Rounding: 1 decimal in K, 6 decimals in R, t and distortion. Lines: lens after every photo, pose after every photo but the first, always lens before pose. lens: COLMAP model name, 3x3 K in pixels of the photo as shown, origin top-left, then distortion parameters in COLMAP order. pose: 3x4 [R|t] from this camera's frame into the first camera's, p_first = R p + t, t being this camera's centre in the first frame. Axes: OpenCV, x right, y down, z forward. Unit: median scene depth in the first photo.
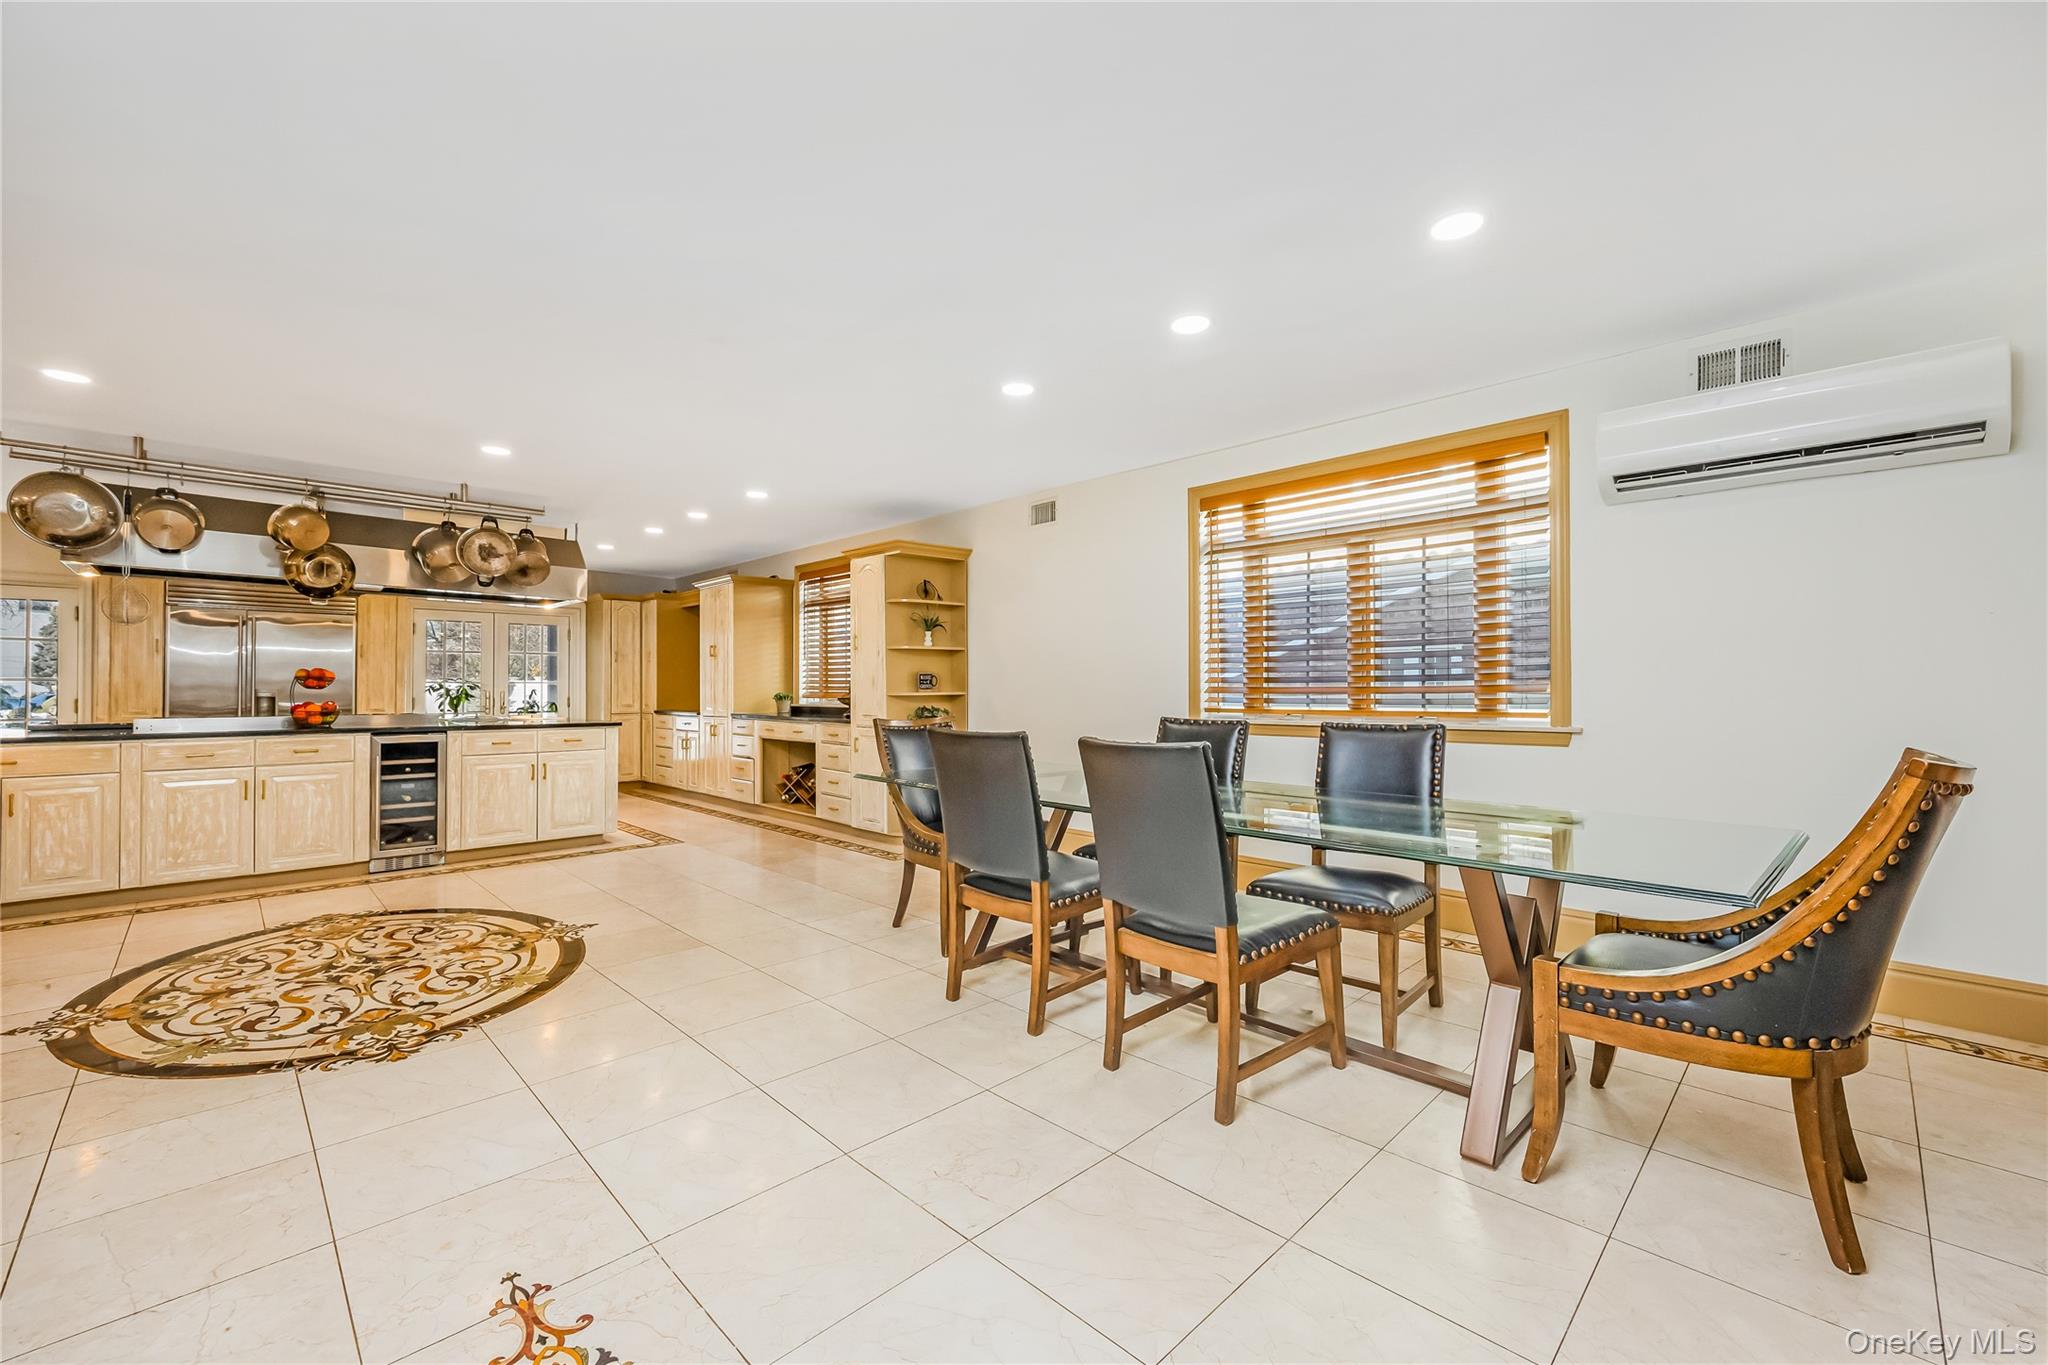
lens RADIAL K [[830.0, 0, 1024.0], [0, 830.0, 682.5], [0, 0, 1]] dist [-0.001969, 0.000084]
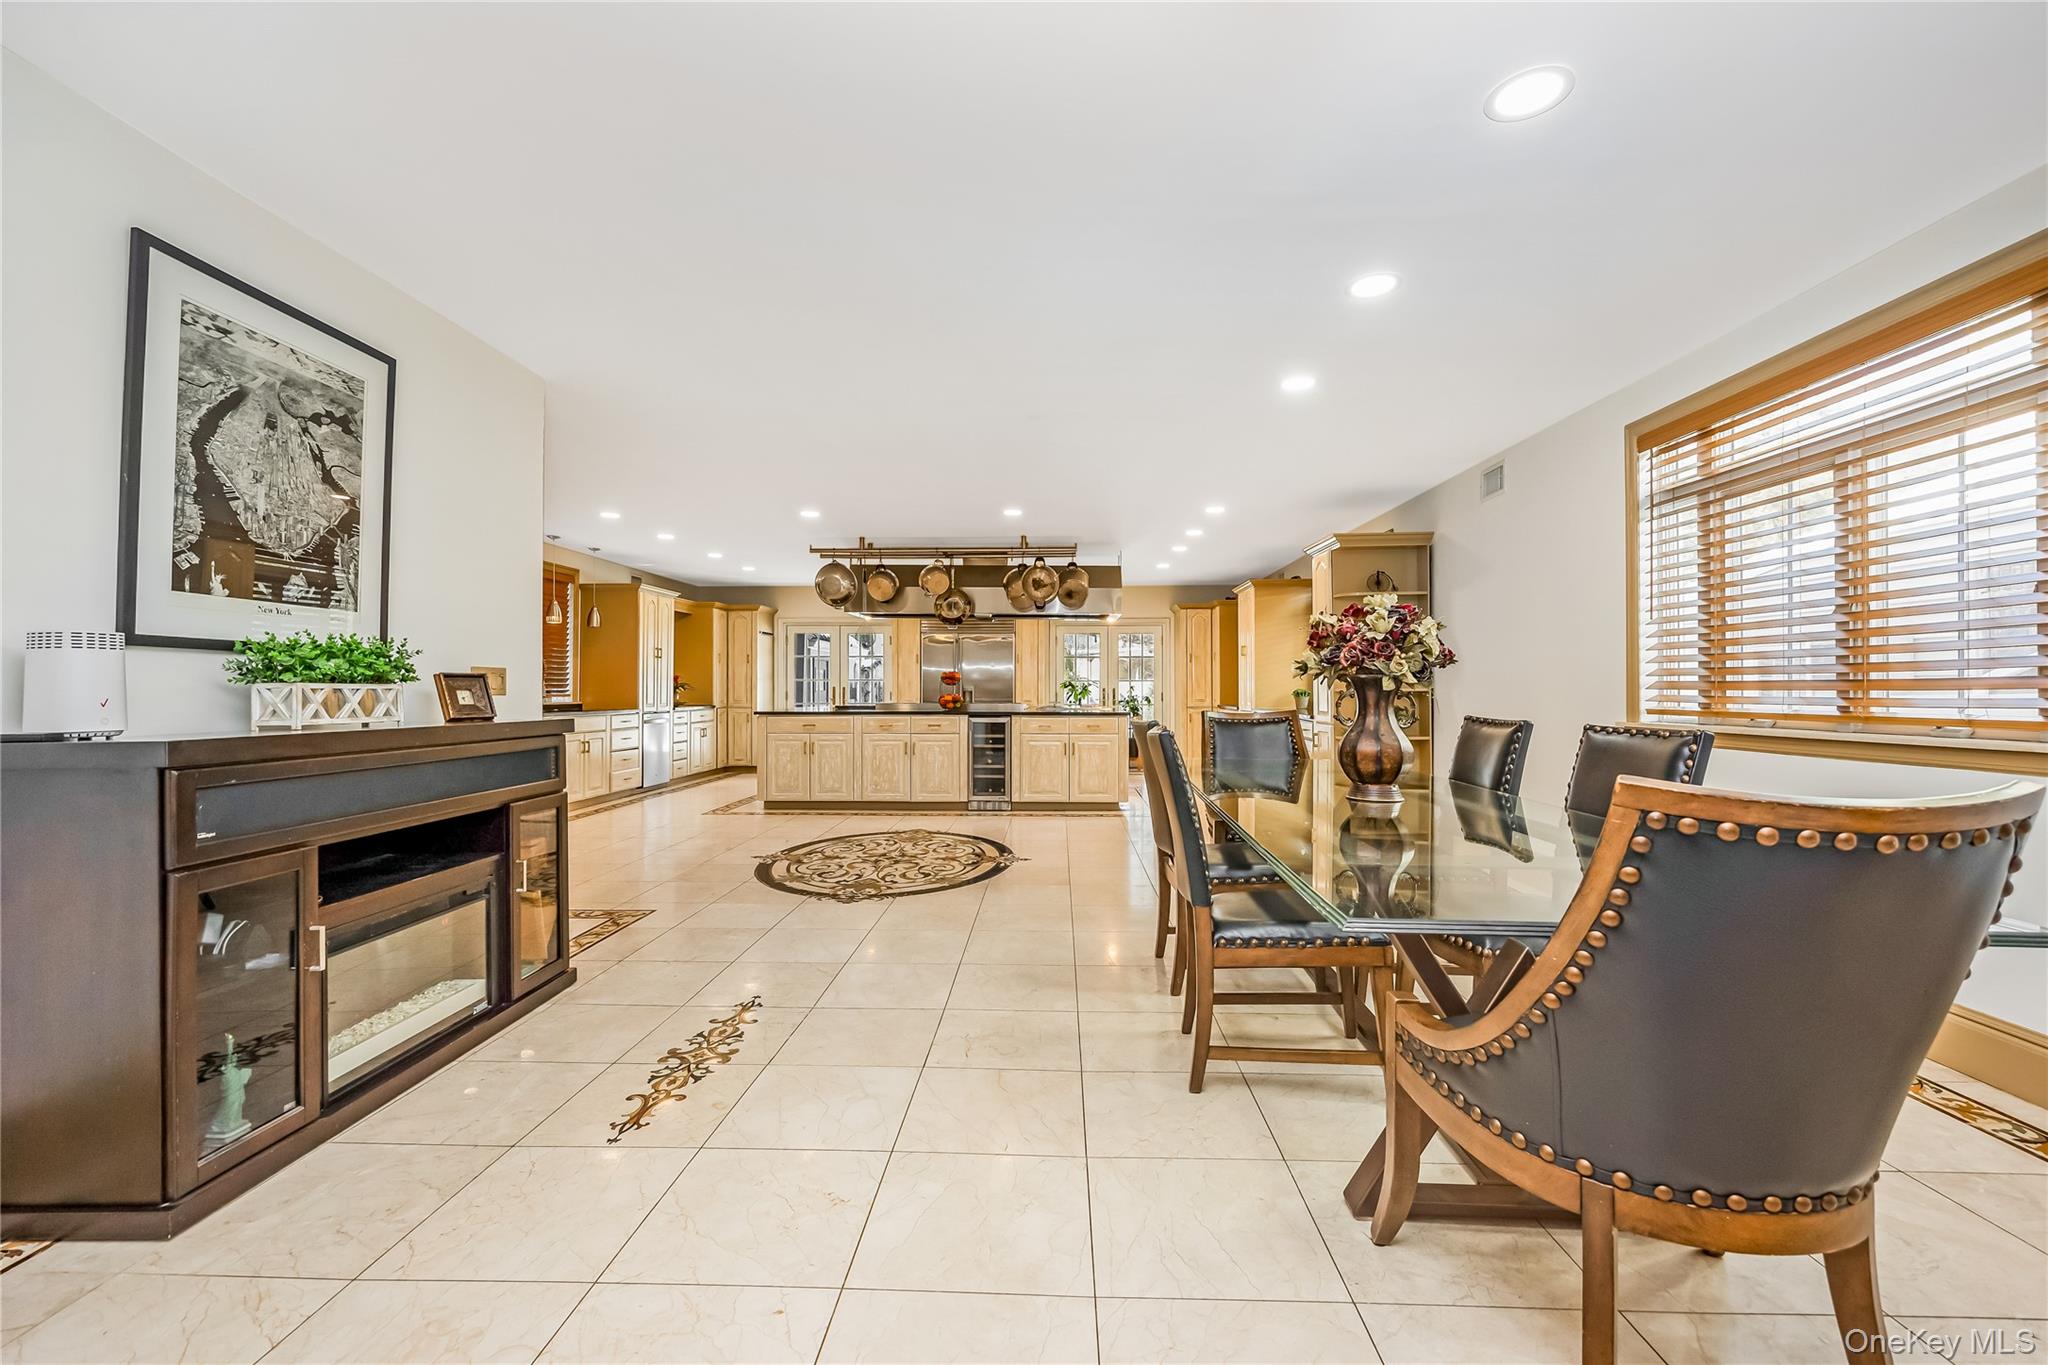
lens RADIAL K [[853.2, 0, 1024.0], [0, 853.2, 682.5], [0, 0, 1]] dist [-0.000984, 0.000116]
pose [[0.678414, -0.002932, -0.734674, 0.405181], [0.003983, 0.999992, -0.000313, 0.004146], [0.734669, -0.002714, 0.678421, 0.048028]]
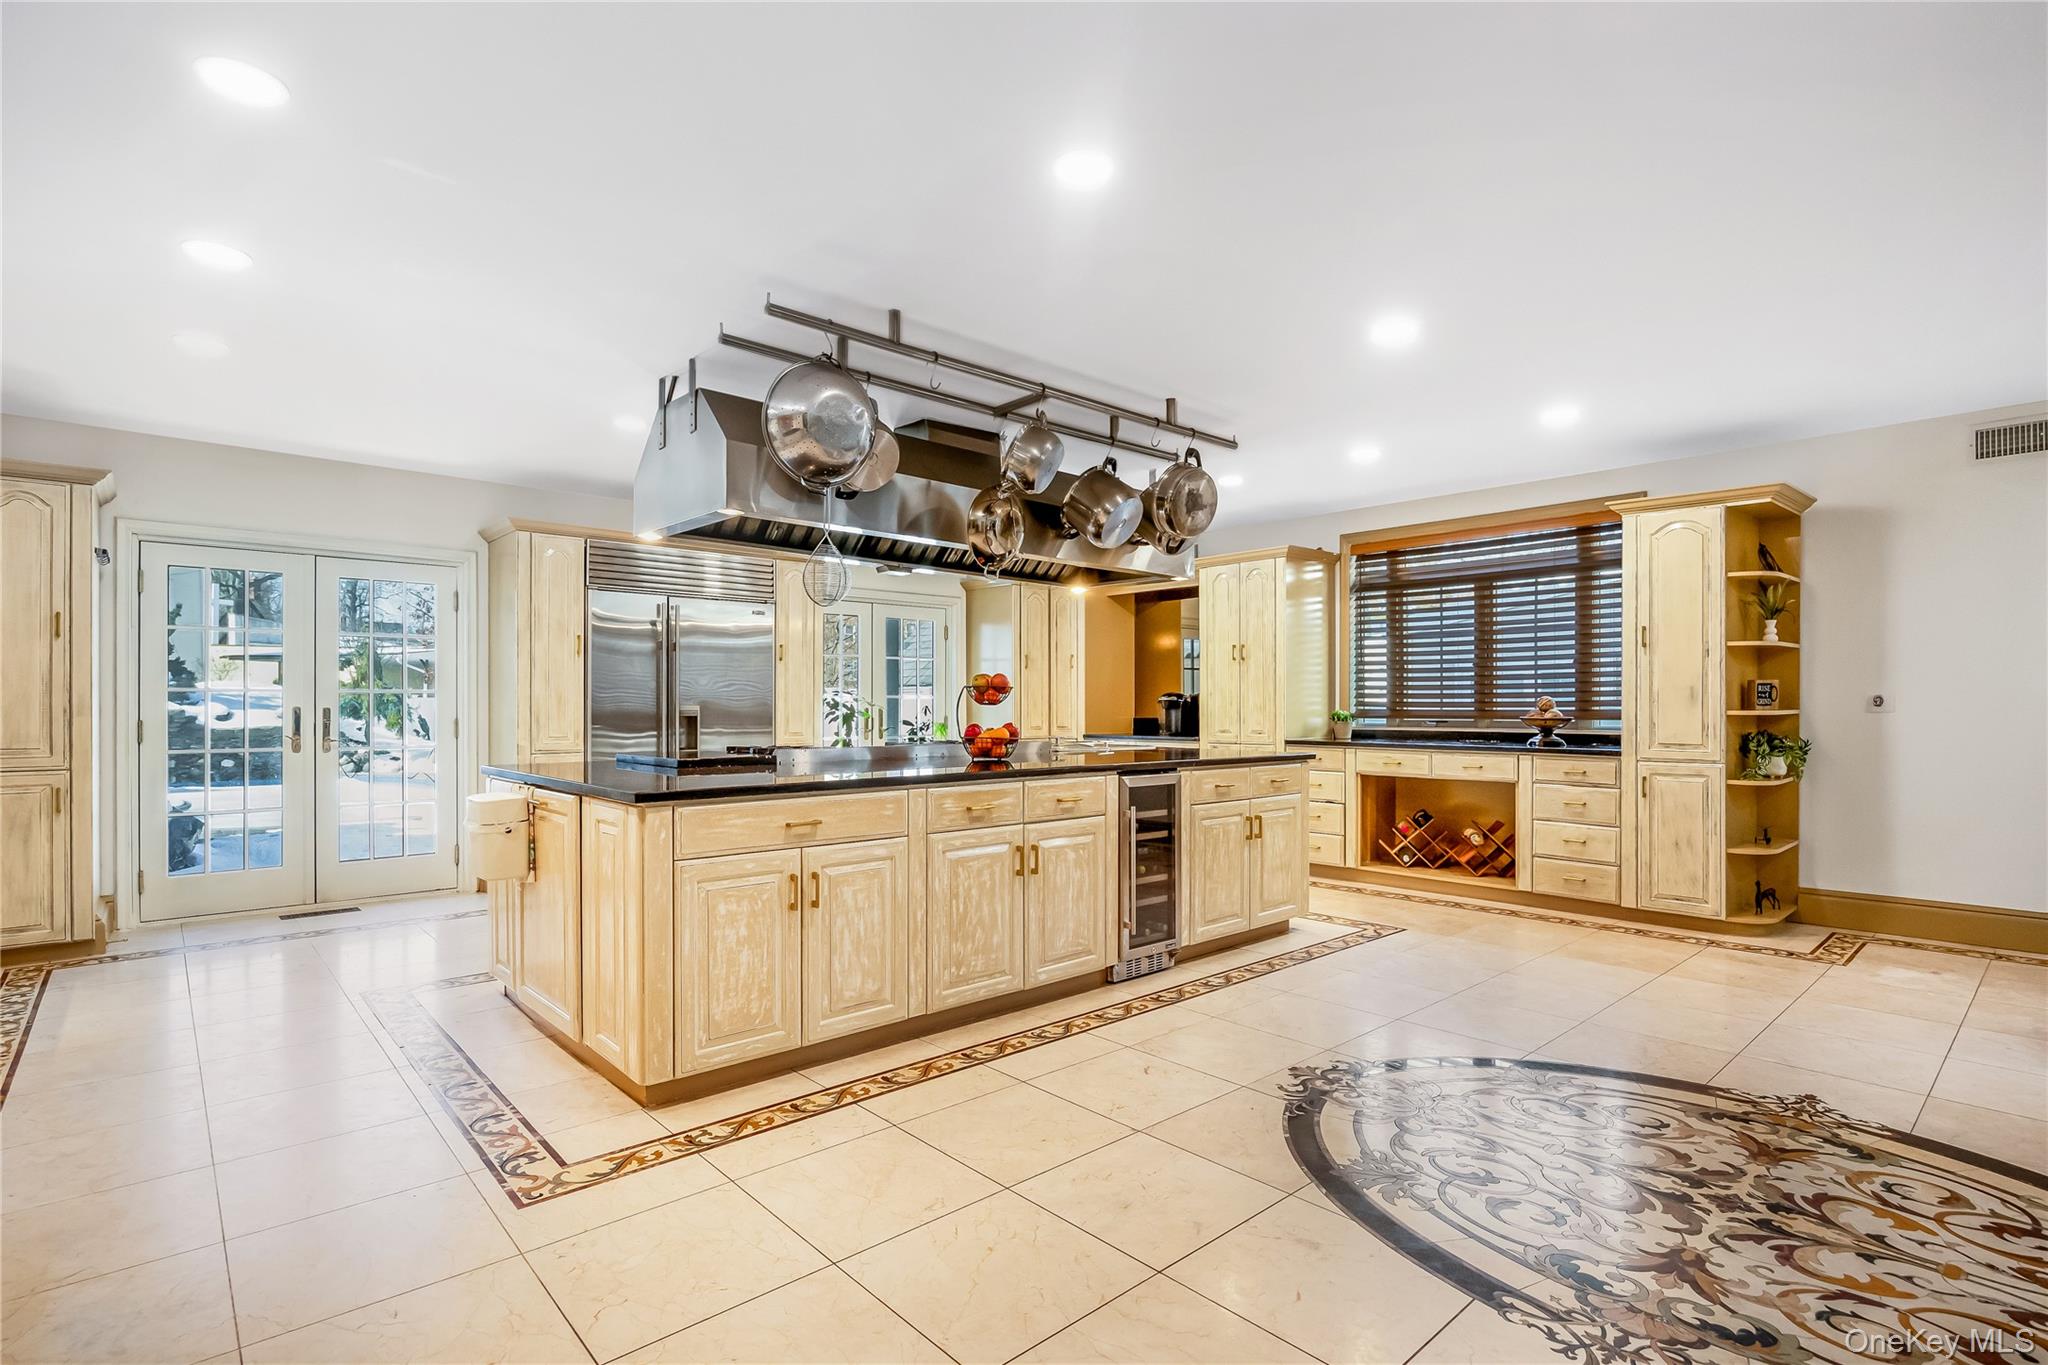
lens RADIAL K [[996.5, 0, 1024.0], [0, 996.5, 682.5], [0, 0, 1]] dist [-0.012878, 0.000475]
pose [[0.998987, -0.002026, -0.044947, -0.859137], [0.001355, 0.999887, -0.014948, 0.001865], [0.044972, 0.014872, 0.998878, 0.209277]]
